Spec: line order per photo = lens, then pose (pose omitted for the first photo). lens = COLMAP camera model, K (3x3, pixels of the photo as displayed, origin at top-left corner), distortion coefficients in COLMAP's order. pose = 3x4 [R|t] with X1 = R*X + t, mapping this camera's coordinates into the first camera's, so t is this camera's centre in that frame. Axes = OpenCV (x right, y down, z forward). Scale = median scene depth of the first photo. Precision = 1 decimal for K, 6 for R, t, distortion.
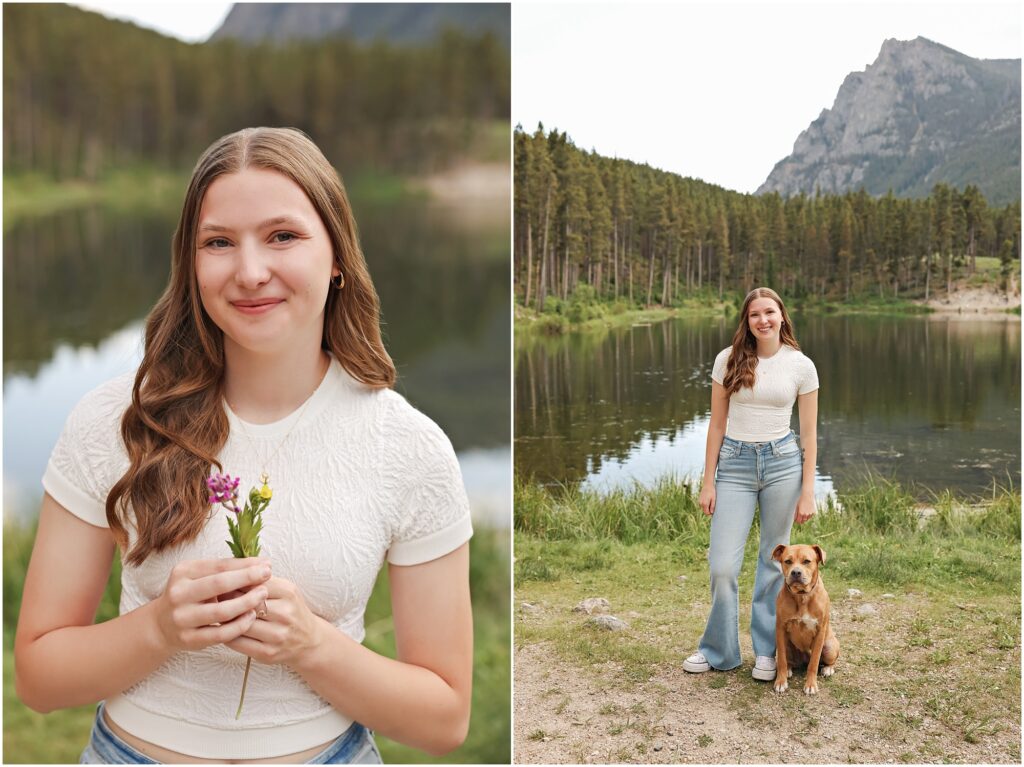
lens RADIAL K [[1617.6, 0, 510.1], [0, 1617.6, 384.2], [0, 0, 1]] dist [-0.014792, 0.000000]
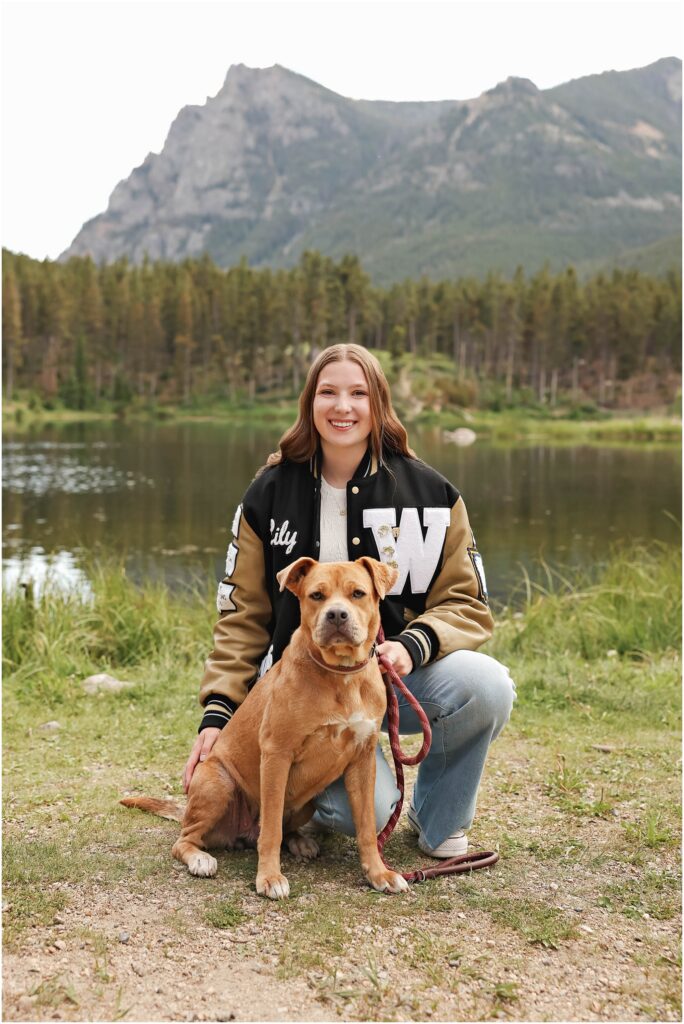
lens RADIAL K [[1852.6, 0, 345.4], [0, 1852.6, 518.0], [0, 0, 1]] dist [0.033229, 0.000000]
pose [[0.943070, 0.015000, 0.332257, -0.000701], [-0.000062, 0.998990, -0.044925, 0.035942], [-0.332595, 0.042346, 0.942118, 0.185040]]
